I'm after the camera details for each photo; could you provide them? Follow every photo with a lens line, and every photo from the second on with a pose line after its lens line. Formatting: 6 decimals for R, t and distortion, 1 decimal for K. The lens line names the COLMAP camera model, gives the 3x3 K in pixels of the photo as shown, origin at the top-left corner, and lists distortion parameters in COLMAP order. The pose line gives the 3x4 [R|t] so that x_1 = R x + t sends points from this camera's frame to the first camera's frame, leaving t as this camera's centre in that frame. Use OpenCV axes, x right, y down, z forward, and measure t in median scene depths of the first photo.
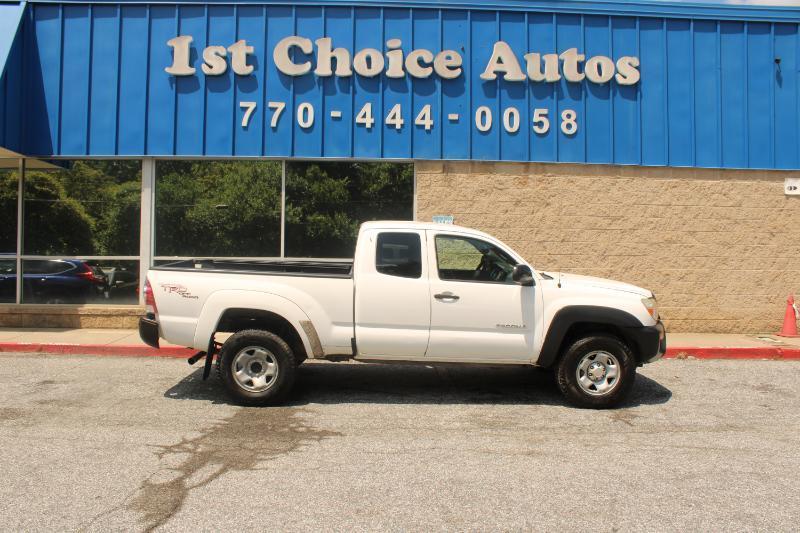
lens RADIAL K [[656.8, 0, 392.7], [0, 656.8, 265.8], [0, 0, 1]] dist [-0.161795, 0.143037]
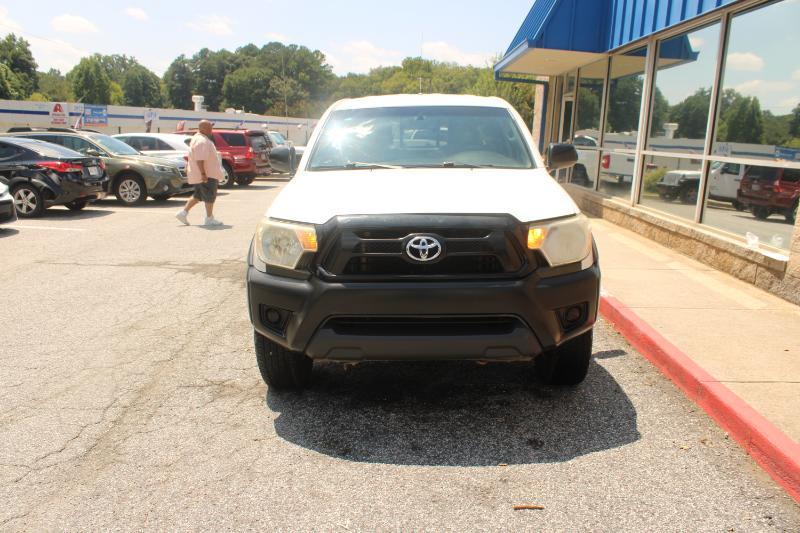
lens RADIAL K [[659.7, 0, 395.2], [0, 659.7, 267.9], [0, 0, 1]] dist [-0.167787, 0.154518]
pose [[-0.060484, 0.188789, -0.980153, 0.569411], [-0.049071, 0.980201, 0.191827, -0.009101], [0.996962, 0.059700, -0.050022, 0.707972]]
